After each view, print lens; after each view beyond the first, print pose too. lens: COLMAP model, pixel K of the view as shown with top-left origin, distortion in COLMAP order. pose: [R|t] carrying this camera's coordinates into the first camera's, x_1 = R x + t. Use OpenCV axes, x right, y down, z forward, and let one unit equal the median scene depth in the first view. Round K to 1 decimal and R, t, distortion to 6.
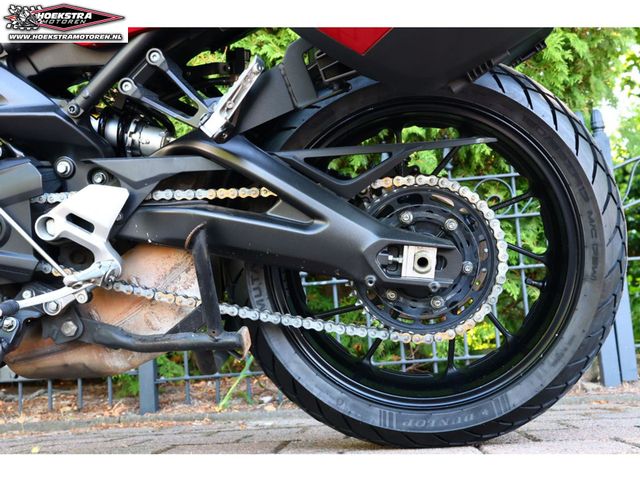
lens RADIAL K [[821.7, 0, 318.0], [0, 821.7, 240.0], [0, 0, 1]] dist [-0.020648, 0.000000]
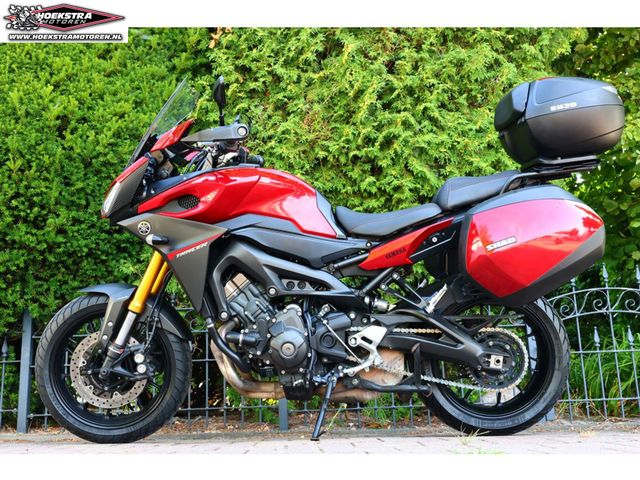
lens RADIAL K [[709.0, 0, 315.1], [0, 709.0, 236.8], [0, 0, 1]] dist [-0.002533, 0.000000]
pose [[0.994275, 0.055409, 0.091364, -0.660016], [-0.046135, 0.993850, -0.100669, -0.109992], [-0.096380, 0.095877, 0.990716, -1.191635]]
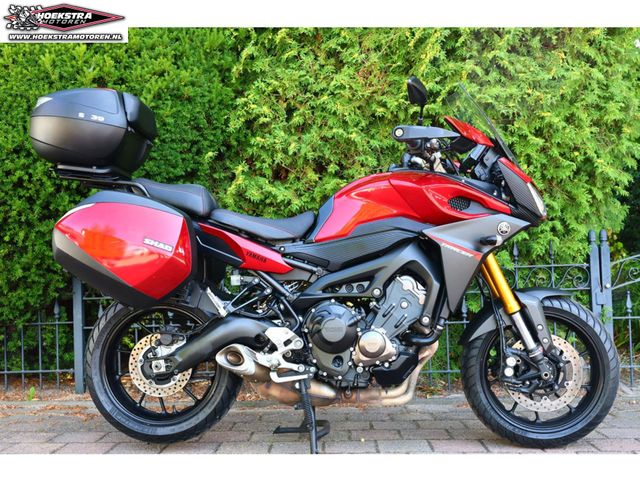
lens RADIAL K [[721.5, 0, 319.6], [0, 721.5, 238.8], [0, 0, 1]] dist [0.004268, 0.000000]
pose [[0.997852, 0.037816, 0.053485, -0.746231], [-0.043057, 0.994005, 0.100504, -0.590036], [-0.049363, -0.102592, 0.993498, -1.075088]]
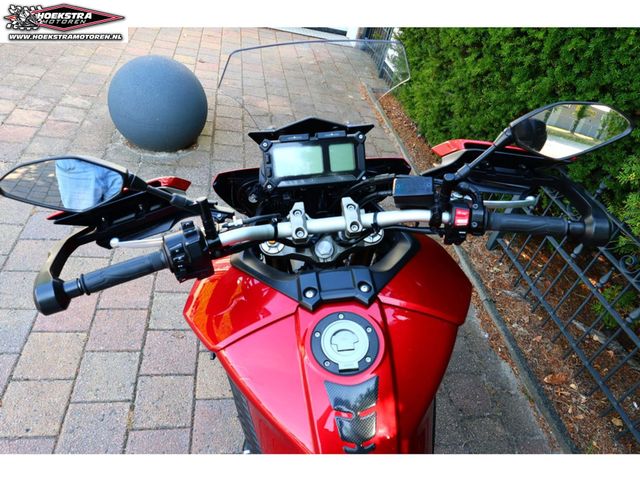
lens RADIAL K [[447.1, 0, 317.0], [0, 447.1, 241.3], [0, 0, 1]] dist [-0.000710, 0.006151]
pose [[0.217163, 0.695619, -0.684802, -0.280169], [-0.079119, 0.711780, 0.697933, -1.059043], [0.972924, -0.097384, 0.209609, 0.945166]]
